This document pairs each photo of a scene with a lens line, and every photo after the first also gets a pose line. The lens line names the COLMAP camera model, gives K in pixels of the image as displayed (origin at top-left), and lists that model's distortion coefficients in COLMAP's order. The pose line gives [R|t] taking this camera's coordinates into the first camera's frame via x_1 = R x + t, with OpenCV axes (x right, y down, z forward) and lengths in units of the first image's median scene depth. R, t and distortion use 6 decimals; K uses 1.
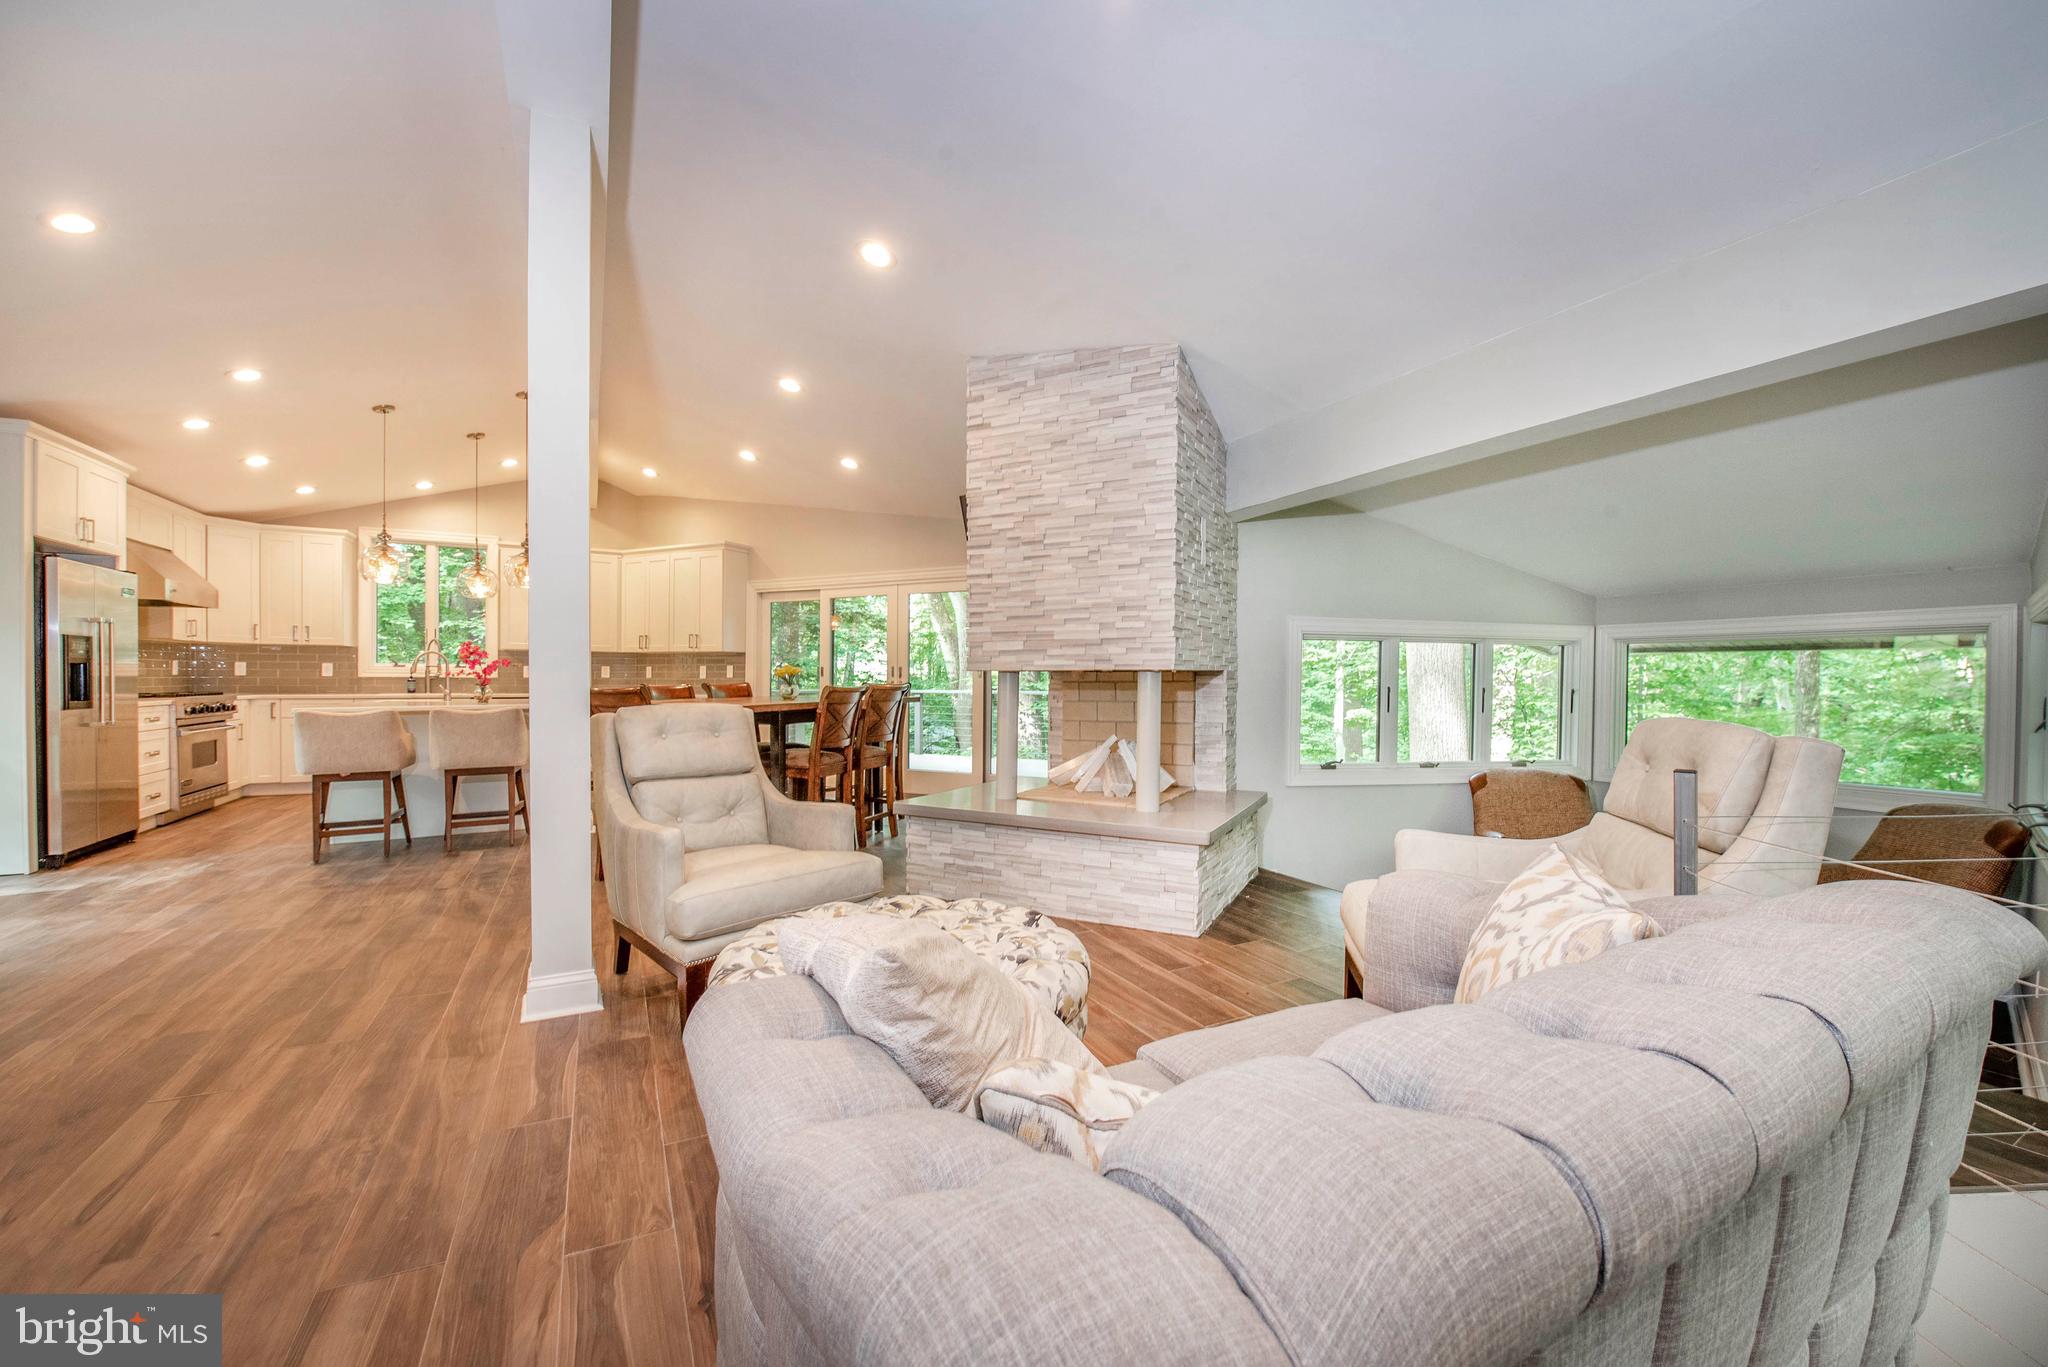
lens RADIAL K [[916.0, 0, 1067.1], [0, 916.0, 717.8], [0, 0, 1]] dist [-0.023829, -0.000590]
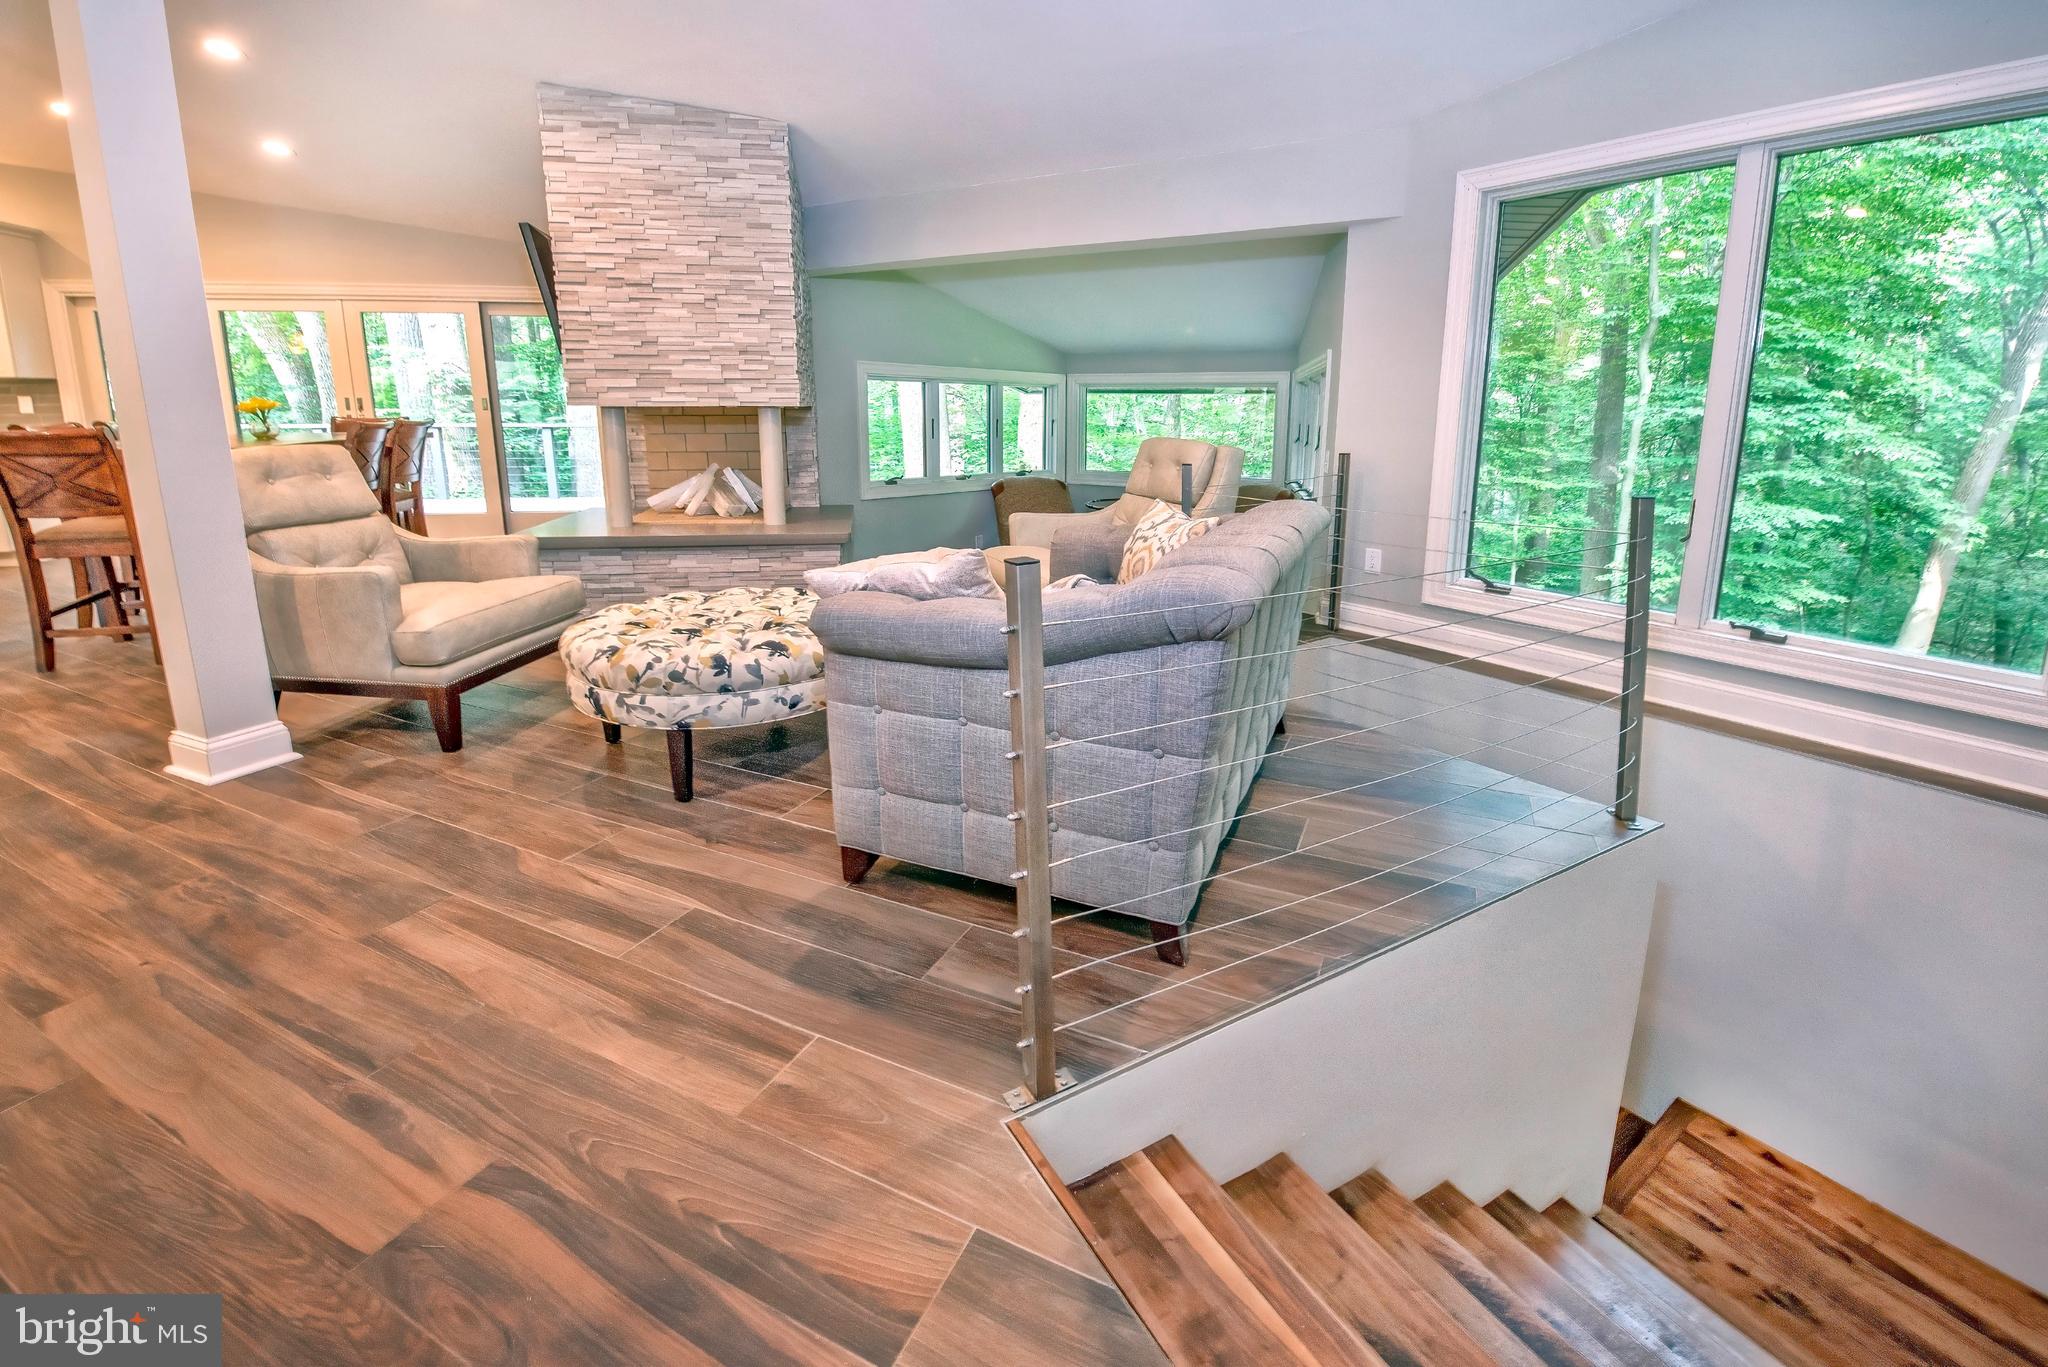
lens RADIAL K [[963.7, 0, 1022.1], [0, 963.7, 632.6], [0, 0, 1]] dist [-0.017872, -0.000380]
pose [[0.820442, -0.130392, 0.556663, -0.370932], [0.023550, 0.980527, 0.194967, 0.000974], [-0.571245, -0.146849, 0.807536, -0.245478]]
